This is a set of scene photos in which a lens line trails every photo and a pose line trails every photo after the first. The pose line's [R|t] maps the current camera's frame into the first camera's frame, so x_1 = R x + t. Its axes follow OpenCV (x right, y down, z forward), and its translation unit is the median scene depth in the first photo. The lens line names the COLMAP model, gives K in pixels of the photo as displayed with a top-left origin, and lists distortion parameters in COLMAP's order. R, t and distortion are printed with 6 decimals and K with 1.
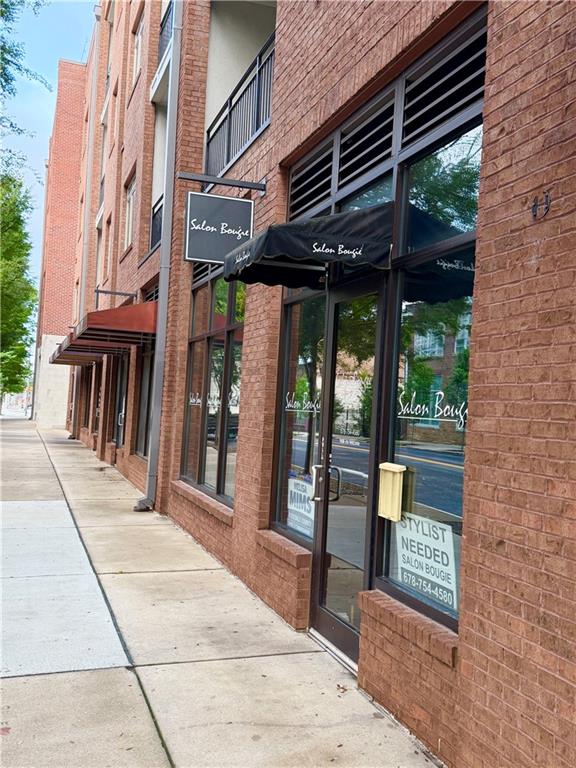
lens RADIAL K [[785.1, 0, 288.1], [0, 785.1, 383.7], [0, 0, 1]] dist [0.016861, 0.000000]
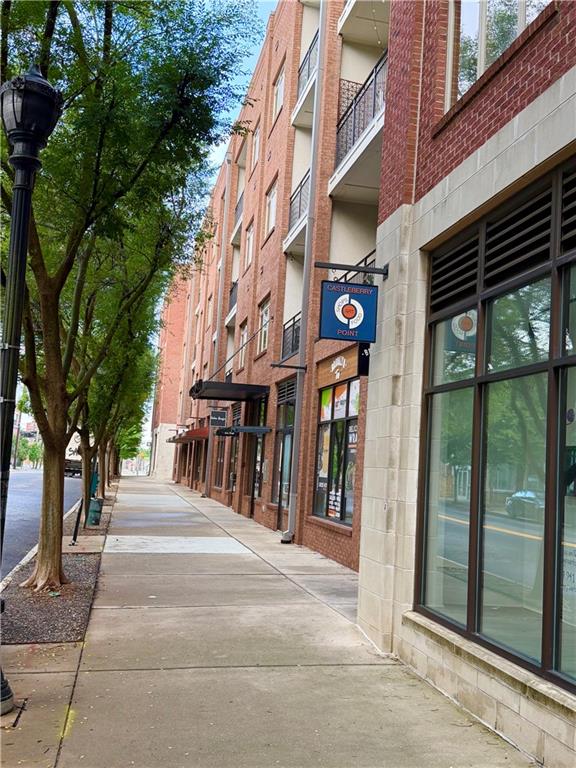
lens RADIAL K [[785.1, 0, 288.1], [0, 785.1, 384.0], [0, 0, 1]] dist [0.016861, 0.000000]
pose [[0.992979, -0.001377, -0.118283, 0.489447], [-0.008682, 0.996387, -0.084482, -0.020165], [0.117971, 0.084916, 0.989380, -1.955622]]
